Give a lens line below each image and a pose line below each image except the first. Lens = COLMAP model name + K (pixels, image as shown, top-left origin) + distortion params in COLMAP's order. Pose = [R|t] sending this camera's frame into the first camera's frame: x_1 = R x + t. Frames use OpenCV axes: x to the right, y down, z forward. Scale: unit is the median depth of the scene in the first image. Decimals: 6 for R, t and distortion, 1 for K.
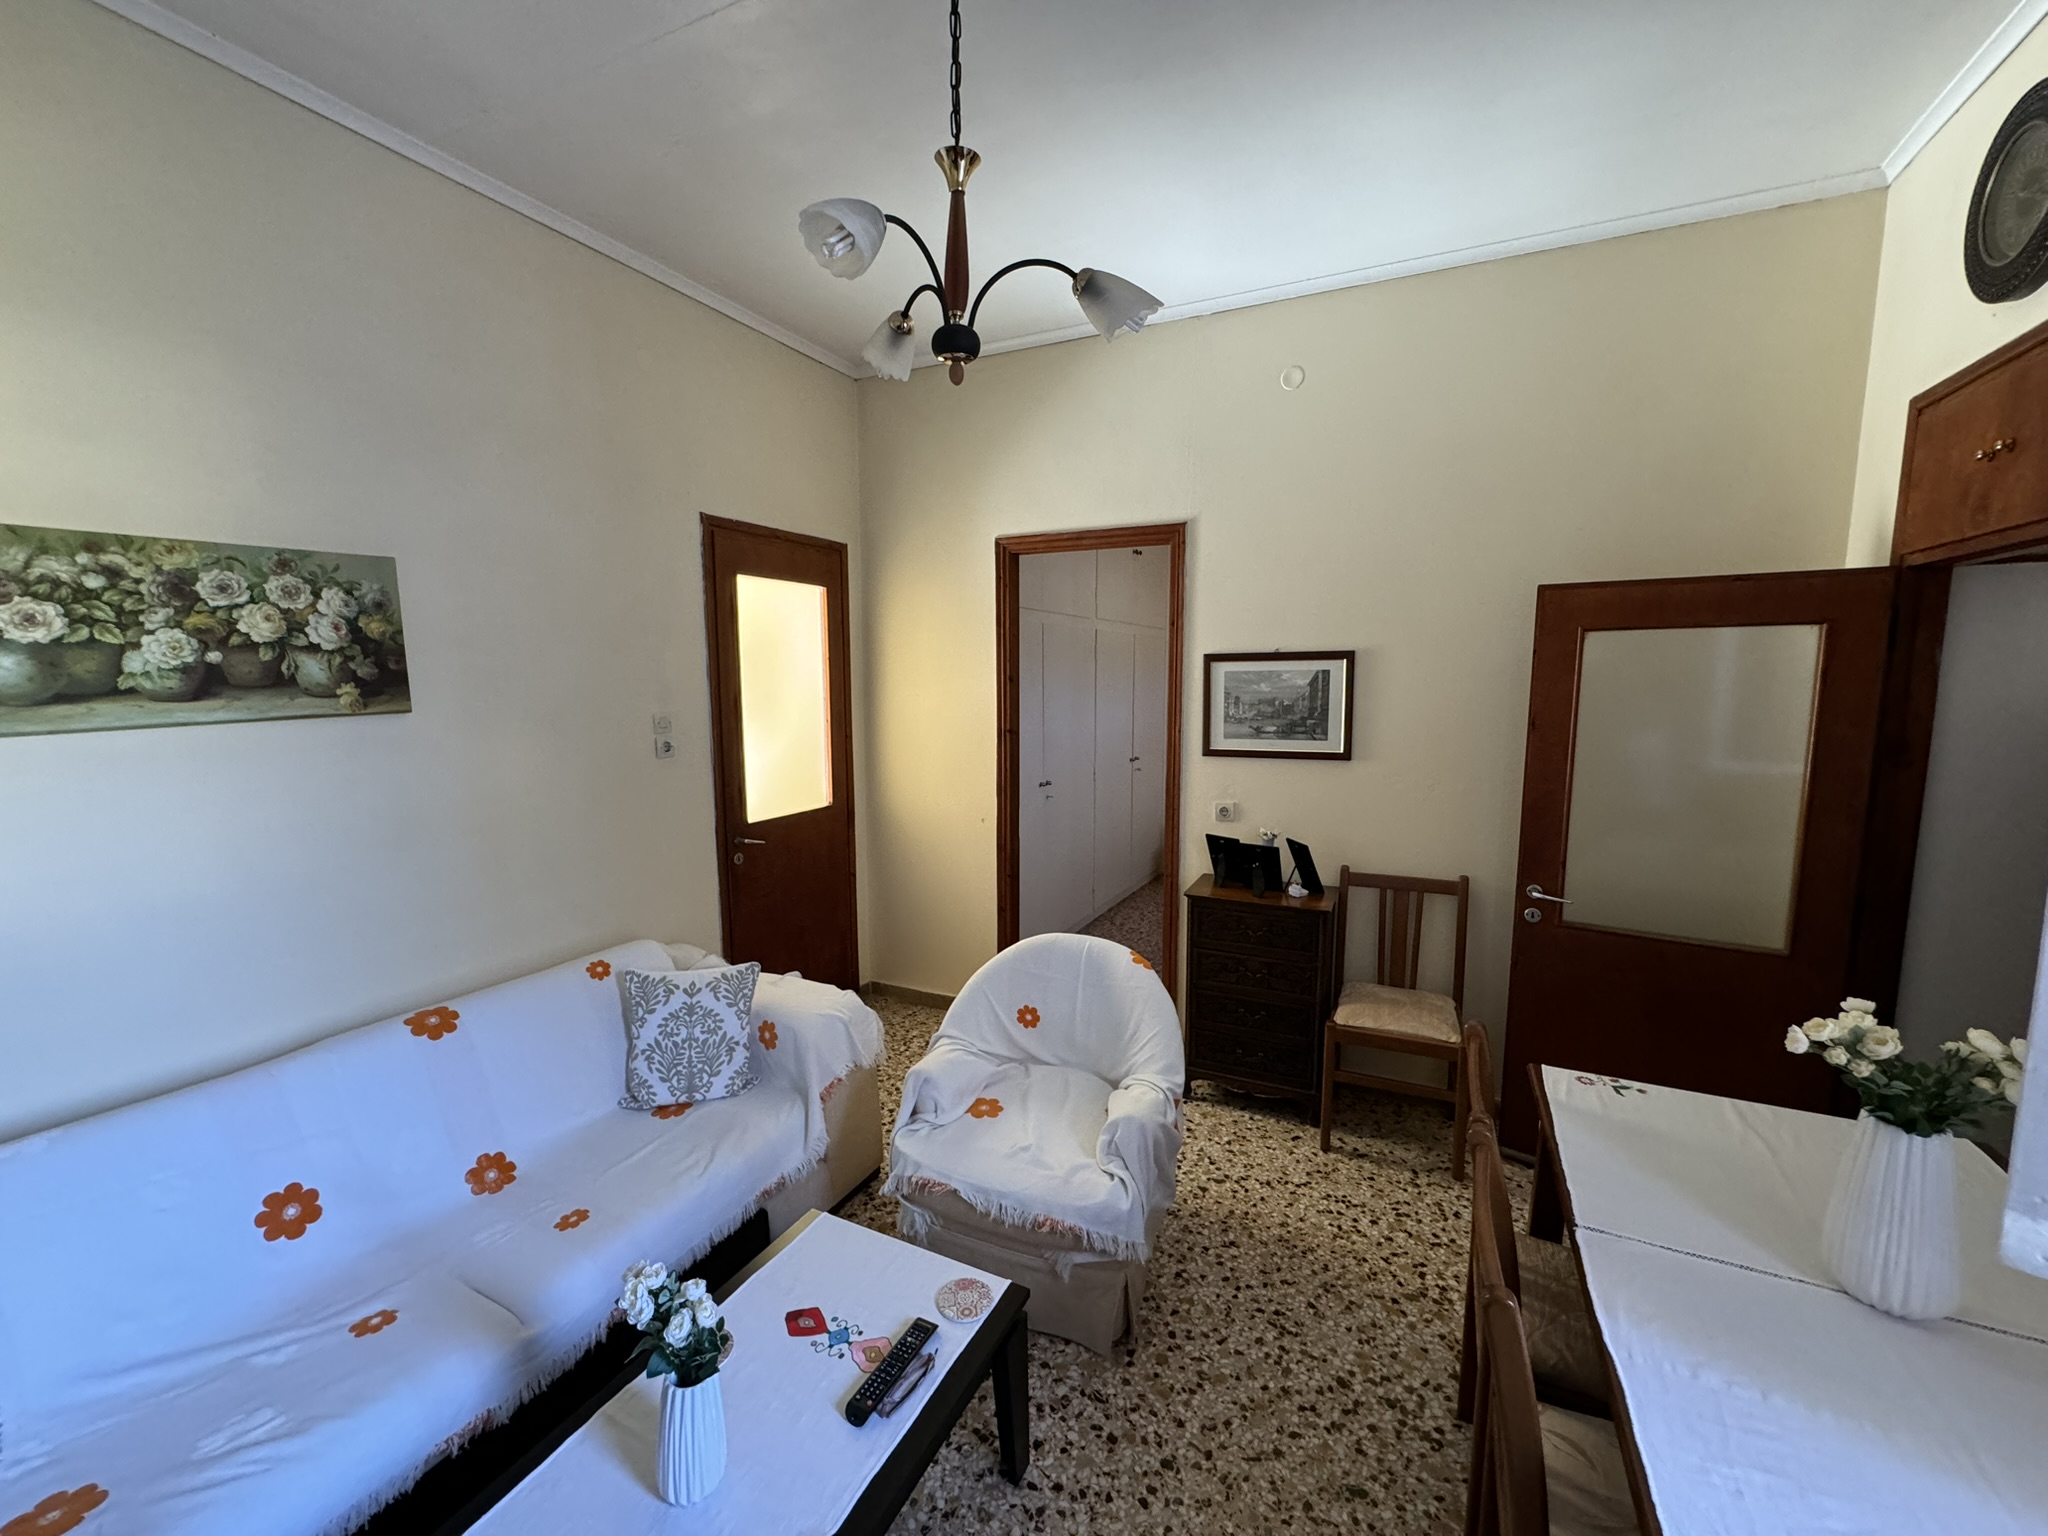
lens RADIAL K [[818.5, 0, 1023.7], [0, 818.5, 764.0], [0, 0, 1]] dist [-0.002673, -0.000031]
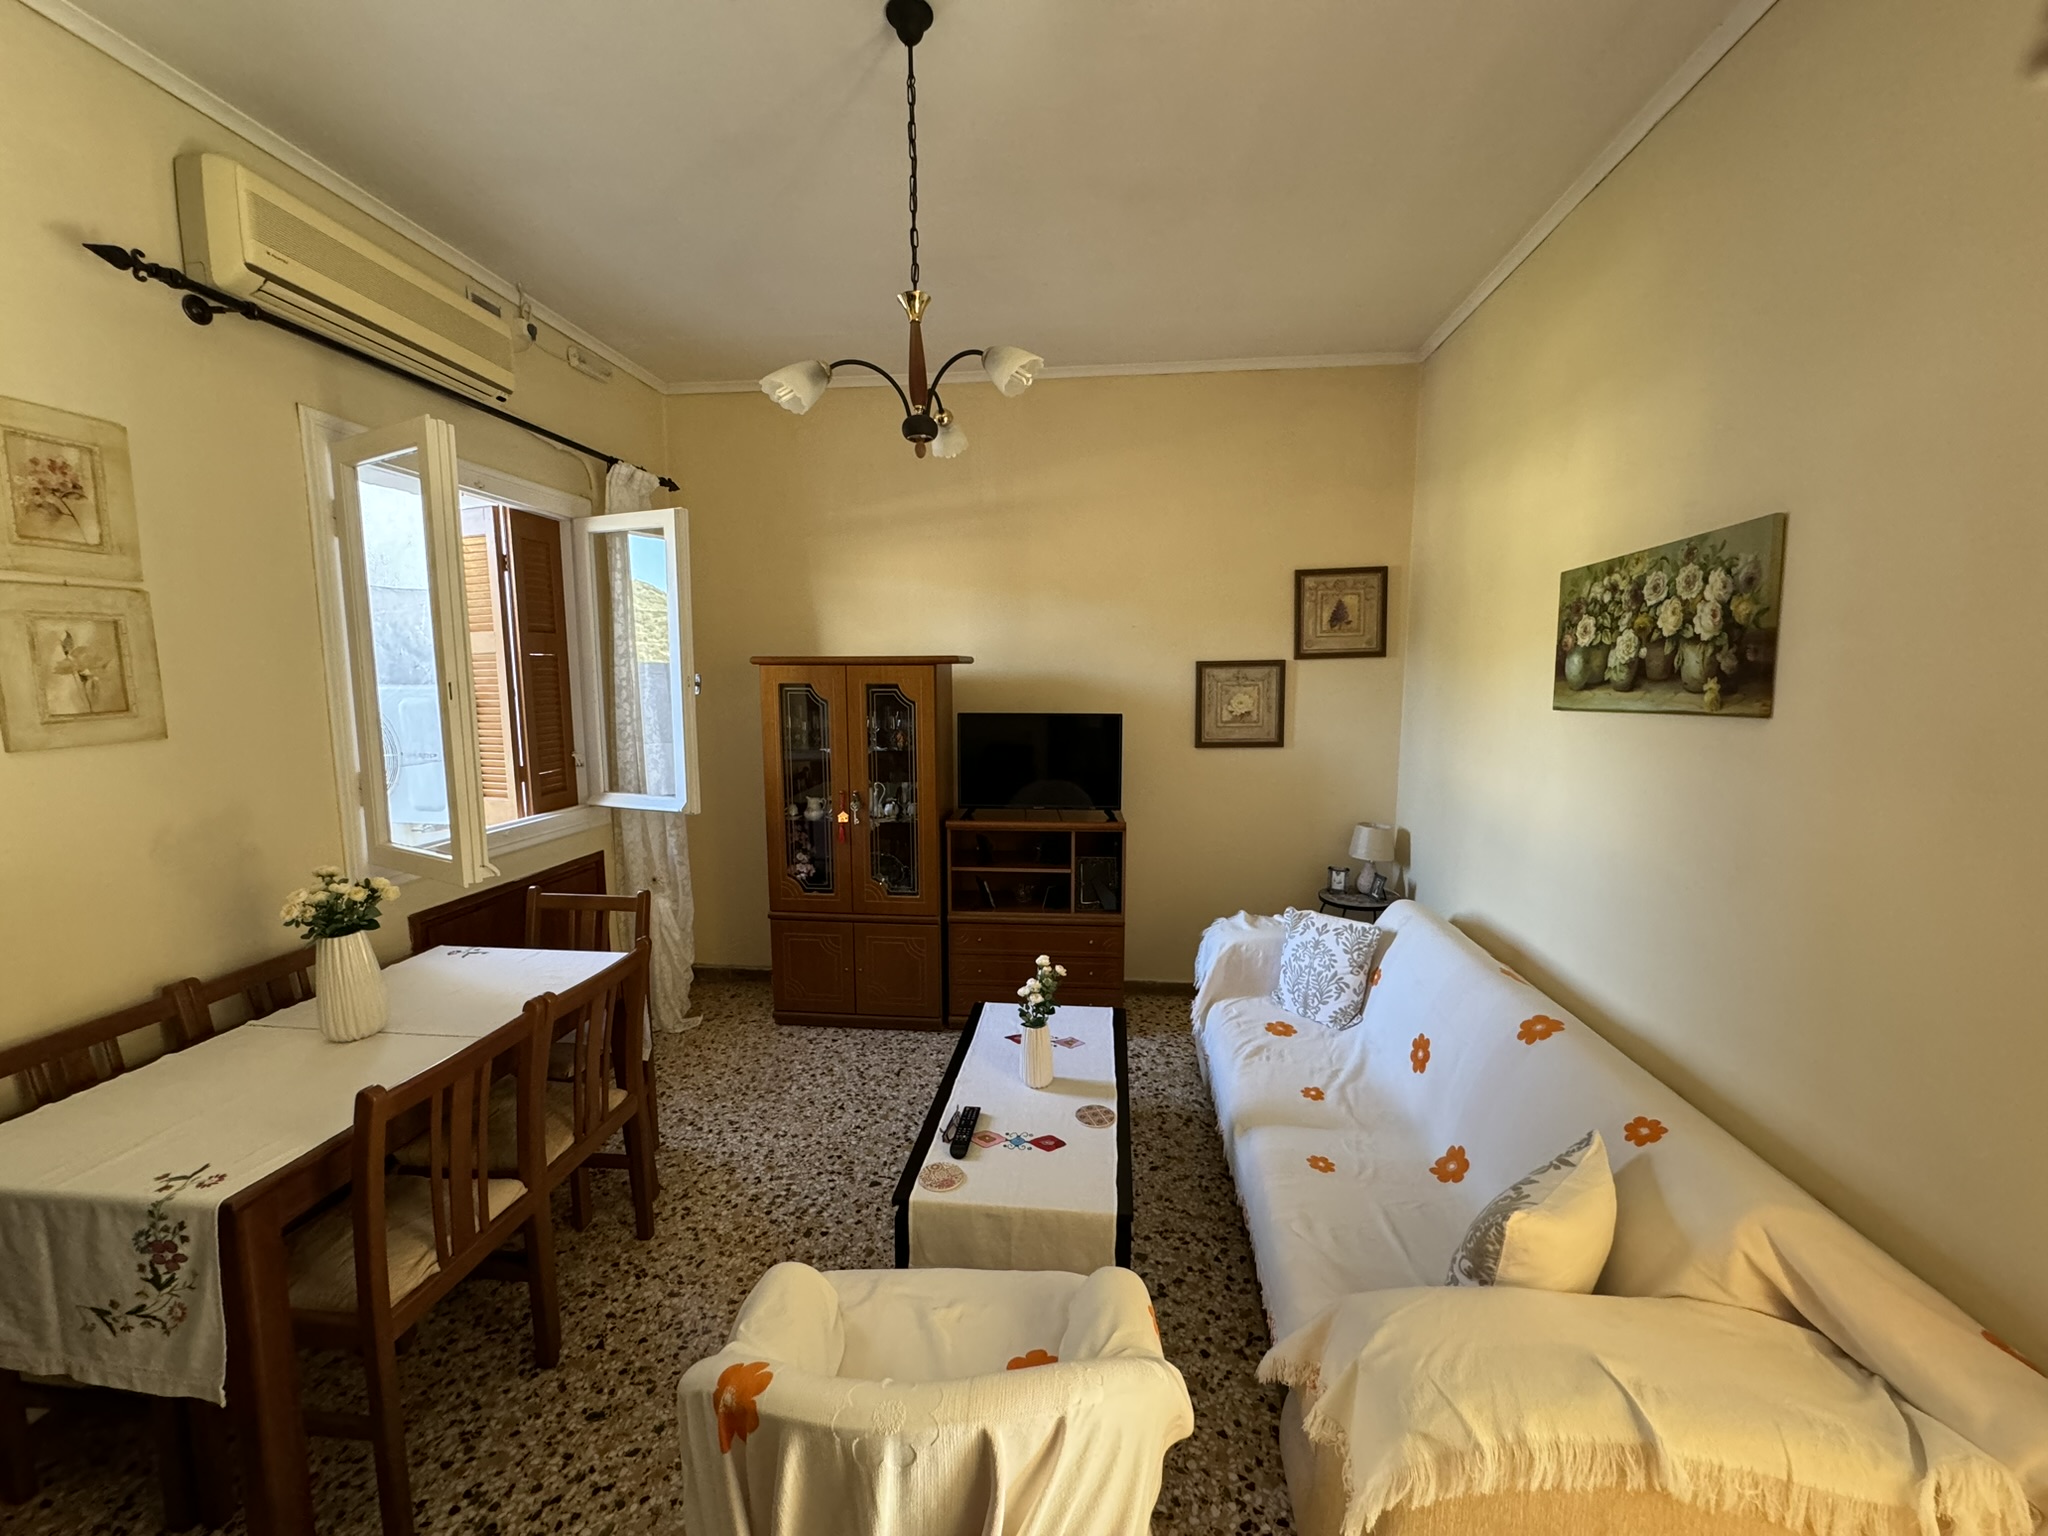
lens RADIAL K [[818.5, 0, 1021.8], [0, 818.5, 770.4], [0, 0, 1]] dist [-0.002673, -0.000031]
pose [[-0.937665, 0.043197, -0.344846, 0.186466], [-0.035637, 0.975065, 0.219039, -0.189419], [0.345709, 0.217674, -0.912745, 1.768807]]
